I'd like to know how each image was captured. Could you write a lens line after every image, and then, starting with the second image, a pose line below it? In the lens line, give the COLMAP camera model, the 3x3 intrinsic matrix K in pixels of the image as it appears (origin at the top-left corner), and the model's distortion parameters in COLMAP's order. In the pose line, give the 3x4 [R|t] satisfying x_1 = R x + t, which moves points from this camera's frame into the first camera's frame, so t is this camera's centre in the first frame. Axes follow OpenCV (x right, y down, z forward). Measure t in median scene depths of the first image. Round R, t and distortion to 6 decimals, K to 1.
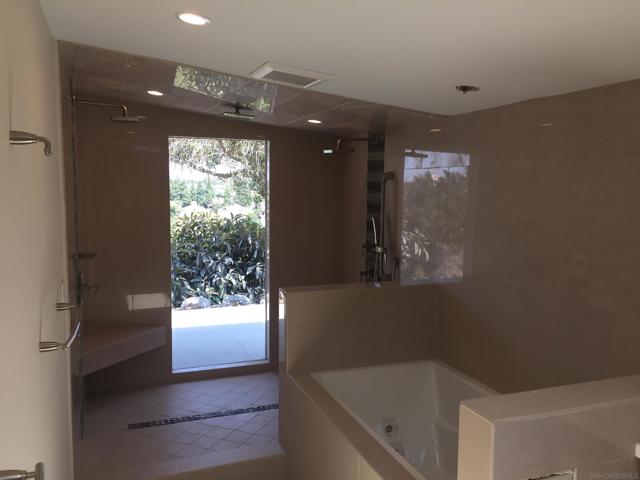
lens RADIAL K [[541.0, 0, 320.0], [0, 541.0, 240.0], [0, 0, 1]] dist [0.065200, -0.106250]
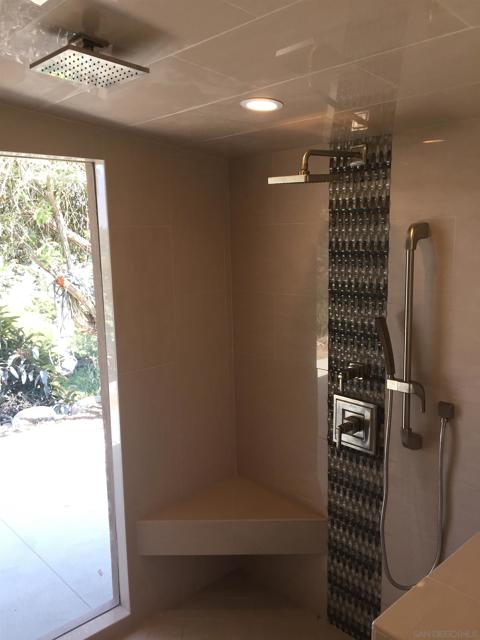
lens RADIAL K [[541.0, 0, 240.0], [0, 541.0, 320.0], [0, 0, 1]] dist [0.065200, -0.106250]
pose [[0.925990, -0.081047, 0.368747, -0.183502], [0.063858, 0.996237, 0.058605, -0.073890], [-0.372109, -0.030720, 0.927680, 0.574800]]
